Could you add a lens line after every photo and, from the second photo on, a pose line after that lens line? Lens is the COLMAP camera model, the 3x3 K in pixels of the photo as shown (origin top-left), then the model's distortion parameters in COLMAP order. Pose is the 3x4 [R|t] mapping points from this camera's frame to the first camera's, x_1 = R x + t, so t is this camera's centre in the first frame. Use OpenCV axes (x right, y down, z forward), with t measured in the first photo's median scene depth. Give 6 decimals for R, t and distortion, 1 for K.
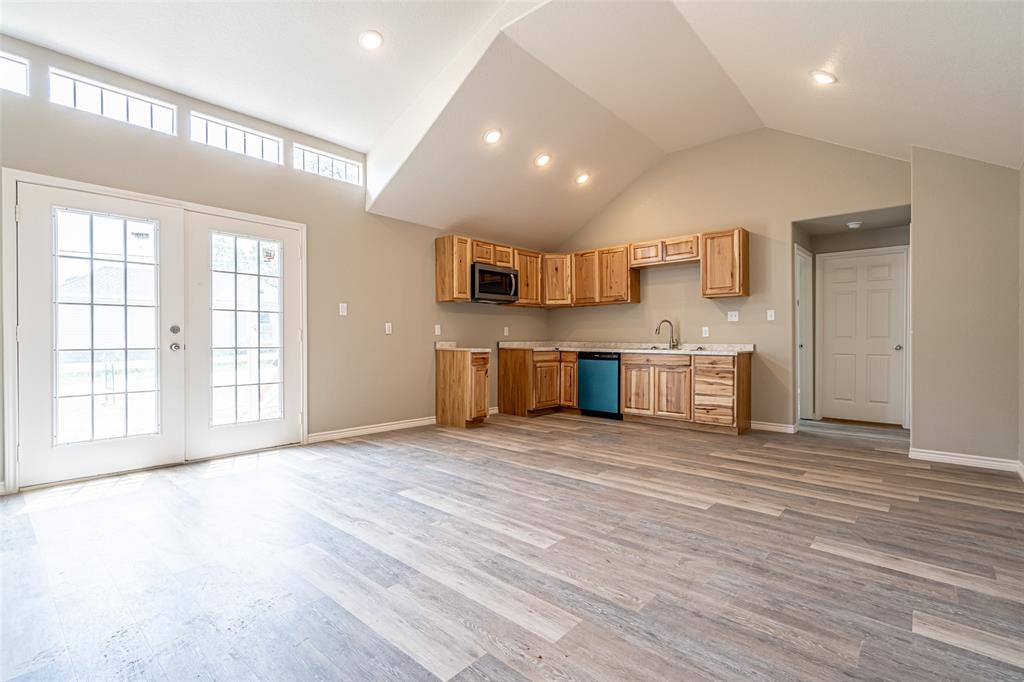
lens RADIAL K [[469.1, 0, 505.6], [0, 469.1, 344.2], [0, 0, 1]] dist [-0.004460, 0.001168]
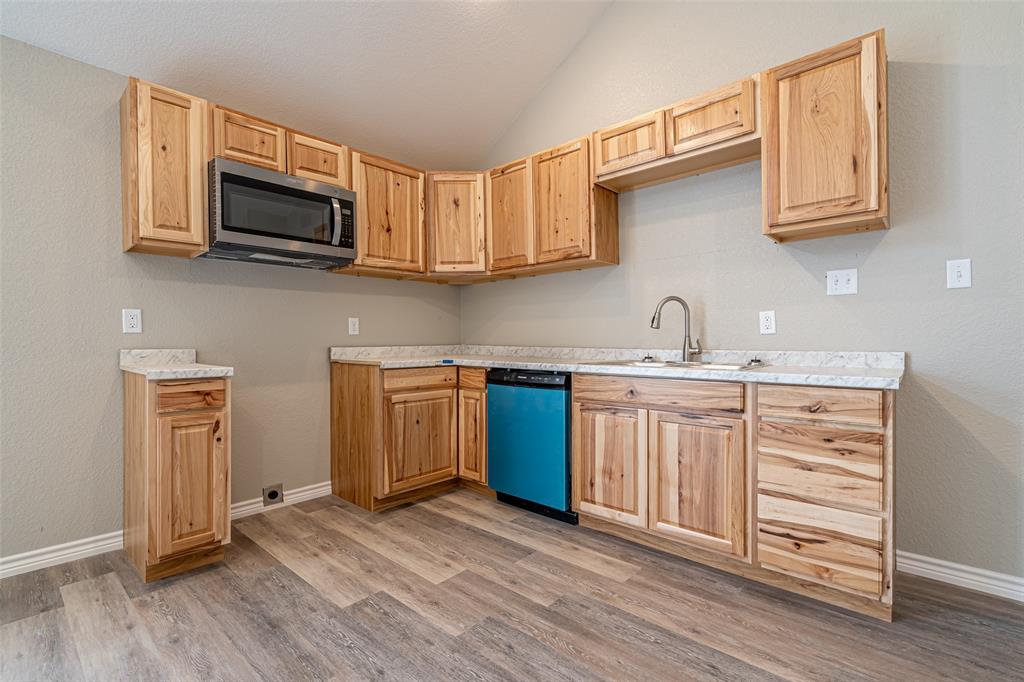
lens RADIAL K [[469.1, 0, 511.2], [0, 469.1, 342.3], [0, 0, 1]] dist [-0.004460, 0.001168]
pose [[0.999954, -0.006239, 0.007350, 0.229060], [0.006284, 0.999962, -0.006035, -0.008544], [-0.007312, 0.006081, 0.999955, 0.694973]]
